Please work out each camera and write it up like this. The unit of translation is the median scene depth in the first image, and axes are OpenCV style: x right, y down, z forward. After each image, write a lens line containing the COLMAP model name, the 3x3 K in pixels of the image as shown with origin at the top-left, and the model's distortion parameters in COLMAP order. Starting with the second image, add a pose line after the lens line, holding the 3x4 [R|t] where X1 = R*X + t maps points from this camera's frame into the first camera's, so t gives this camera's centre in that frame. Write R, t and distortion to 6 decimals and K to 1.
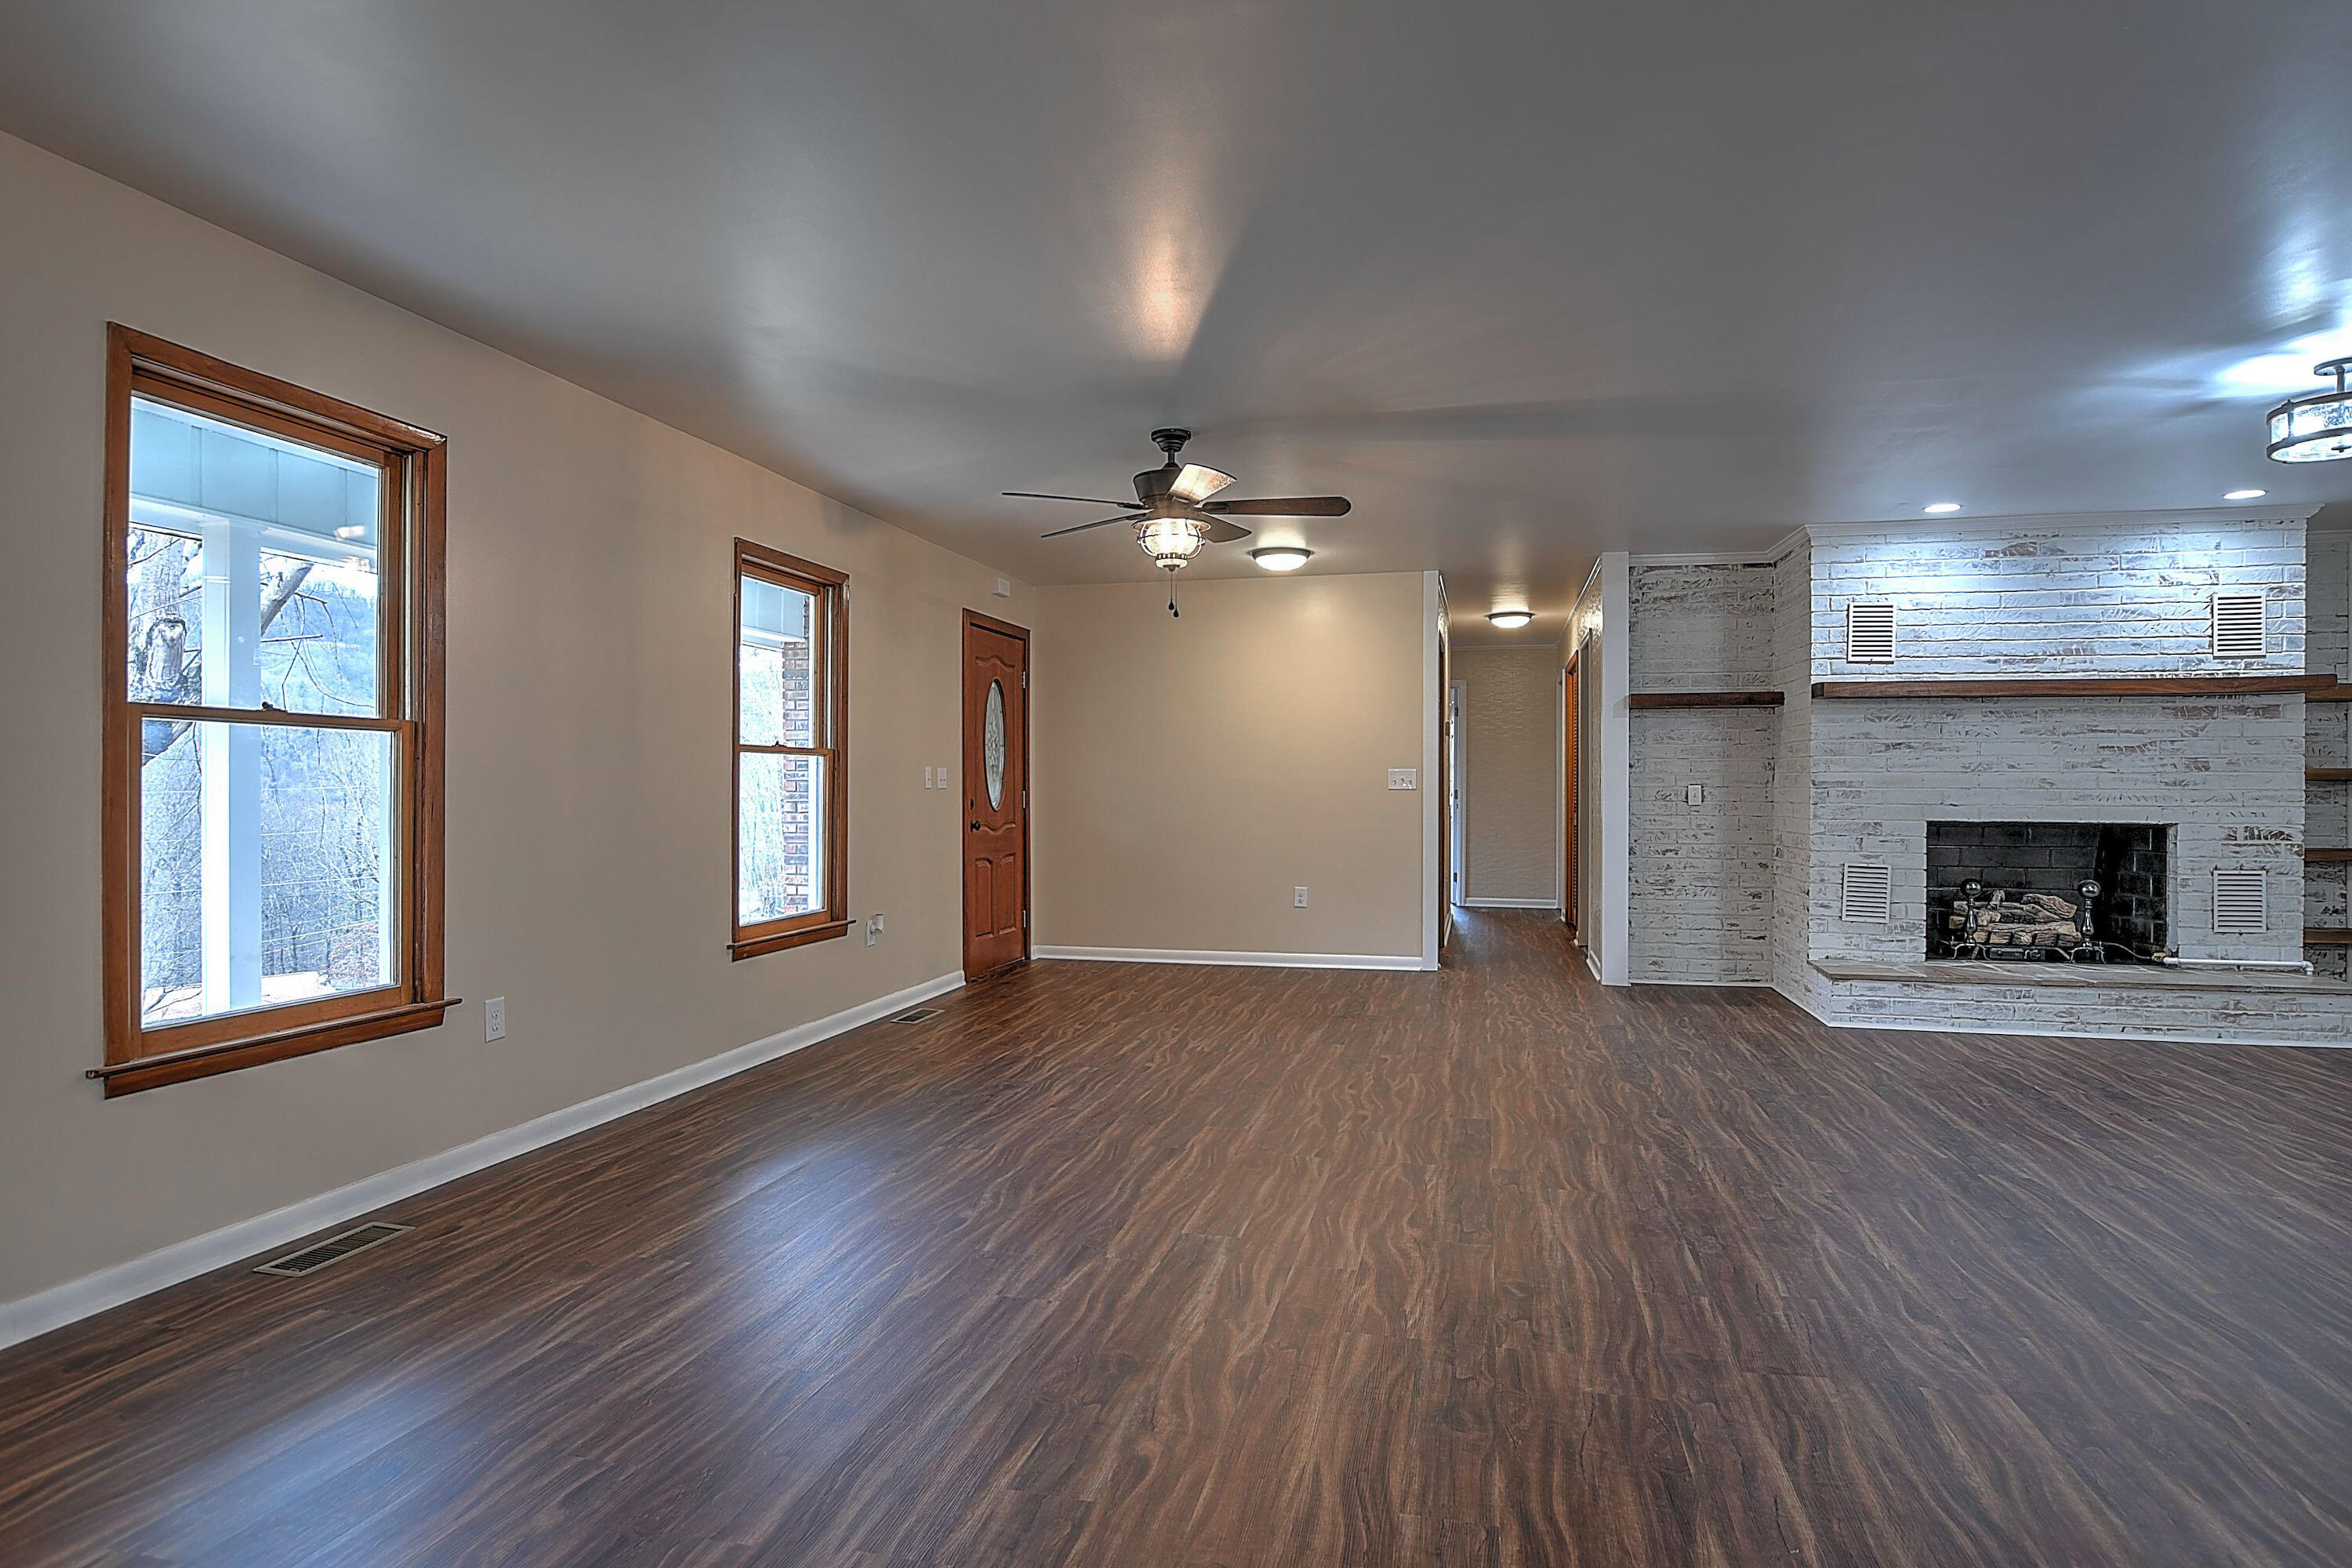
lens RADIAL K [[1268.2, 0, 1153.0], [0, 1268.2, 796.4], [0, 0, 1]] dist [-0.026724, 0.007492]
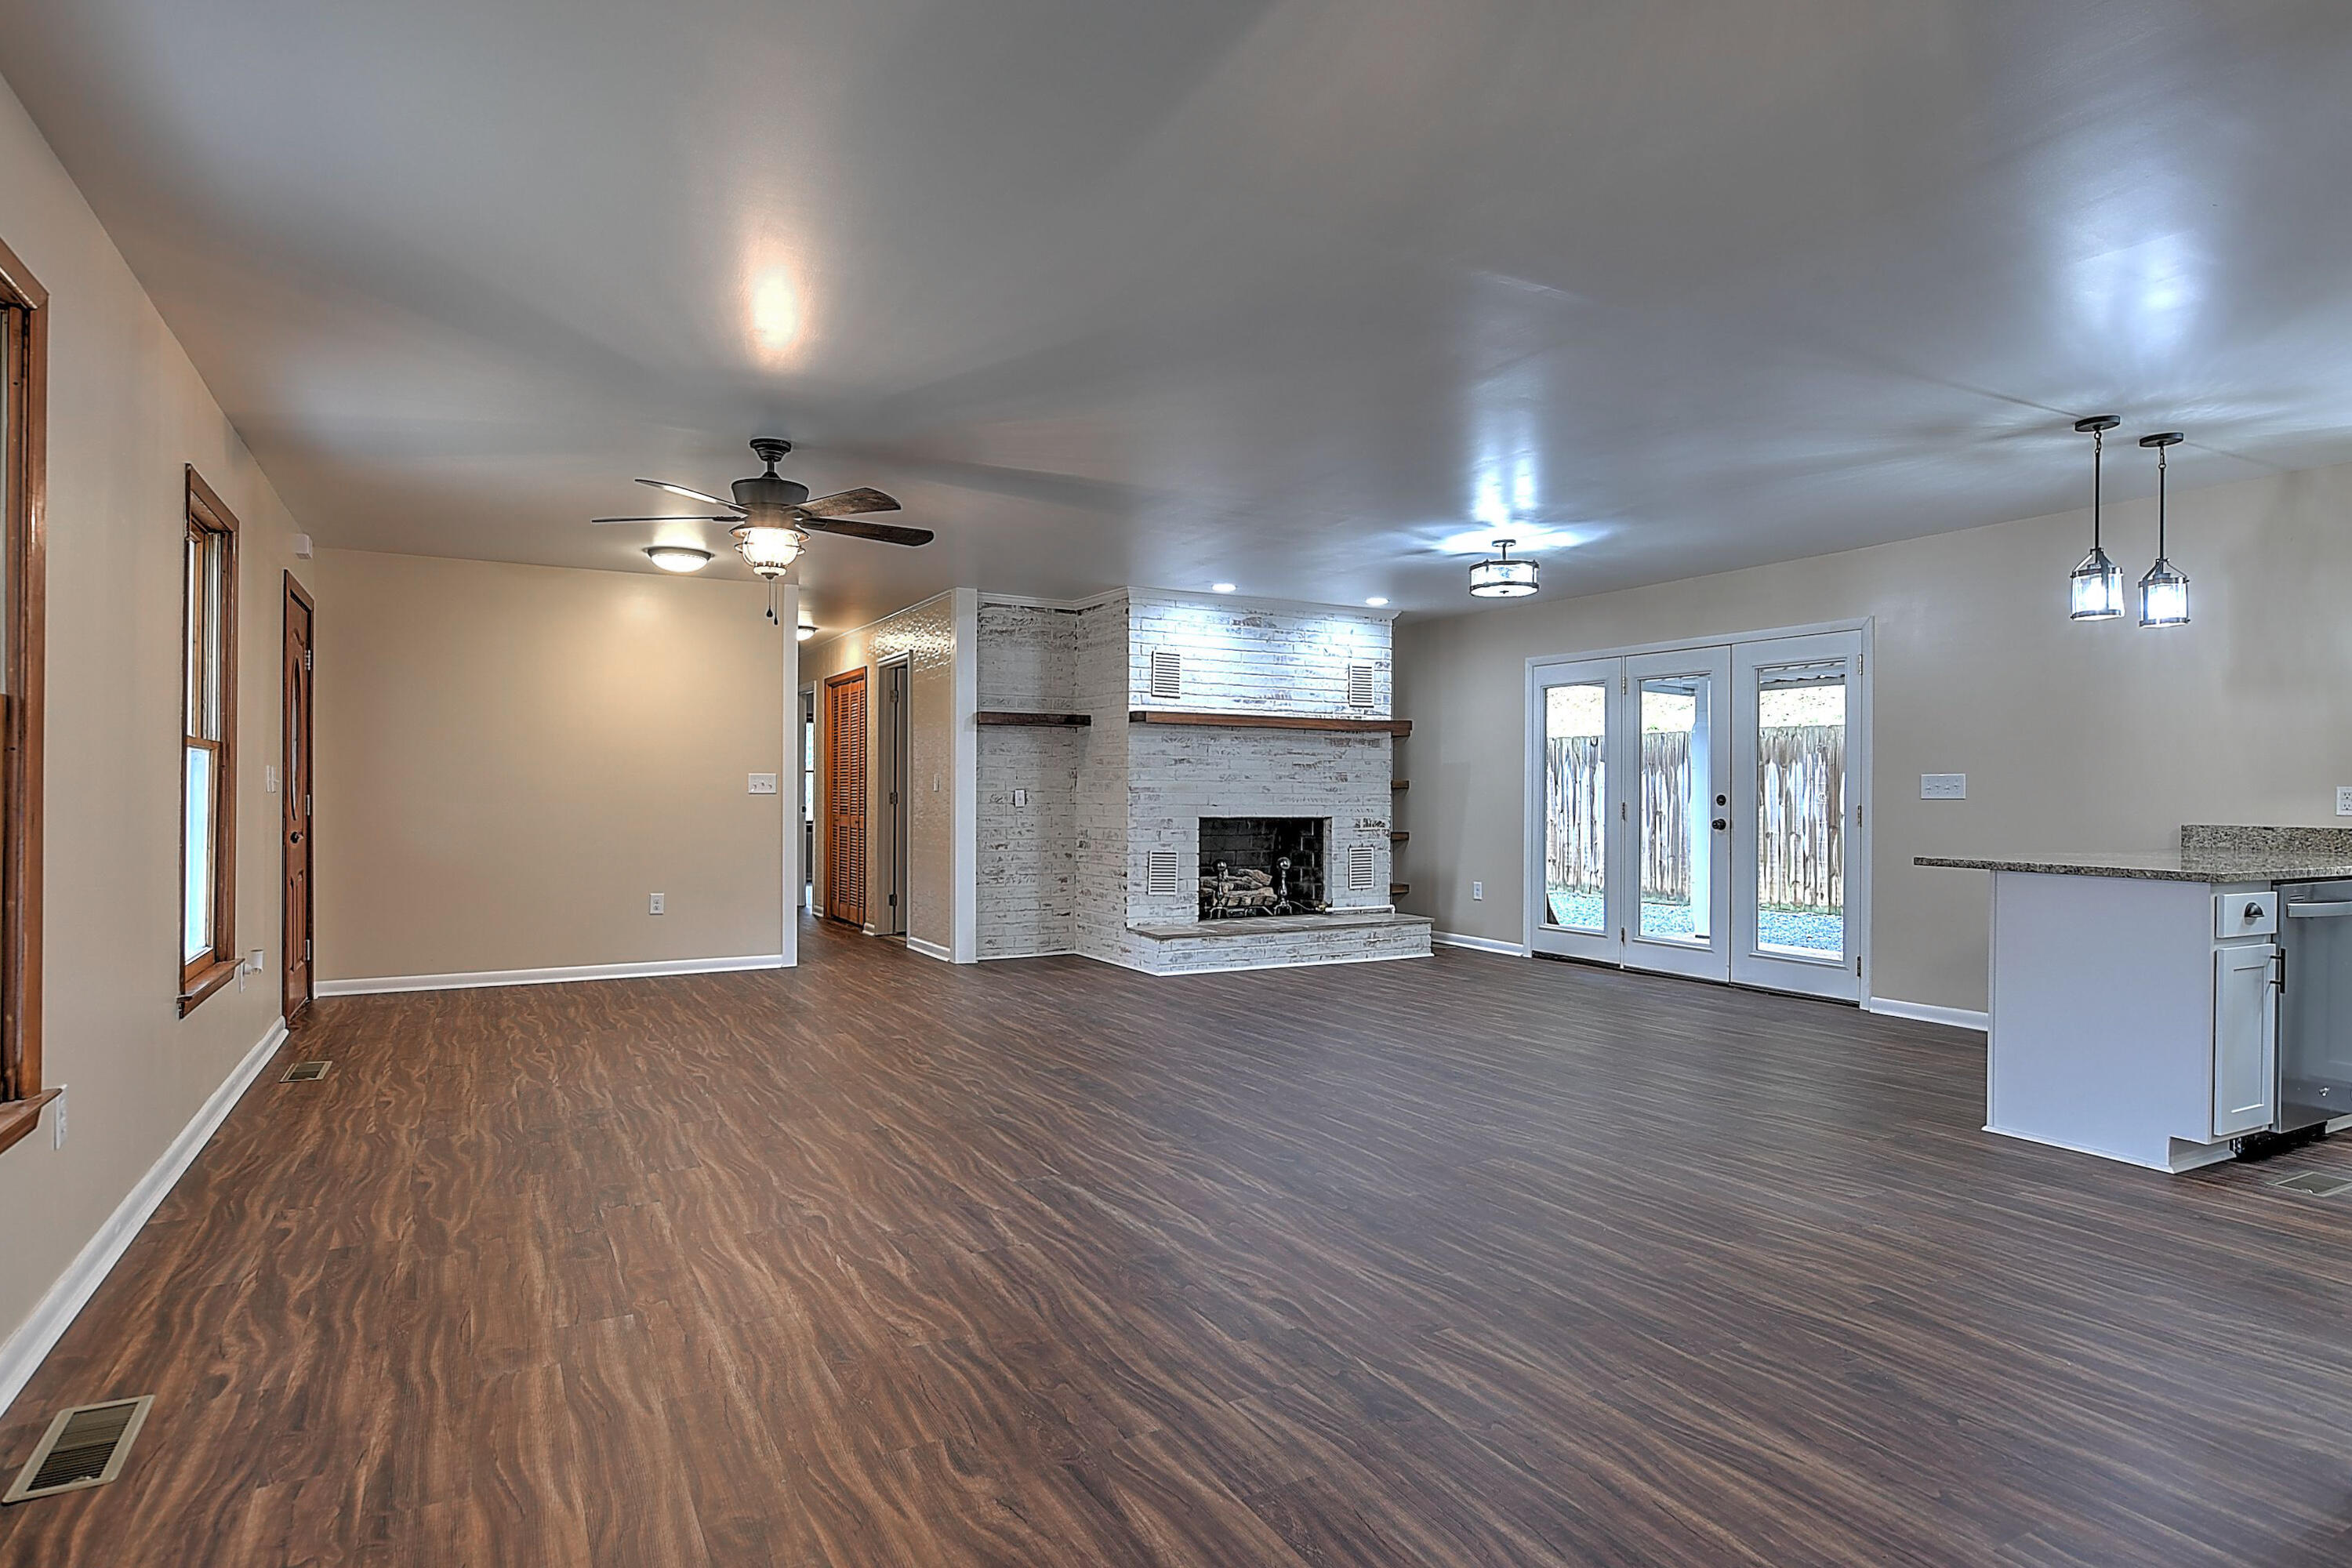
lens RADIAL K [[1268.2, 0, 1160.8], [0, 1268.2, 770.3], [0, 0, 1]] dist [-0.026724, 0.007492]
pose [[0.733517, 0.013569, 0.679536, -0.511569], [0.002794, 0.999732, -0.022979, 0.001056], [-0.679666, 0.018755, 0.733282, 0.052953]]
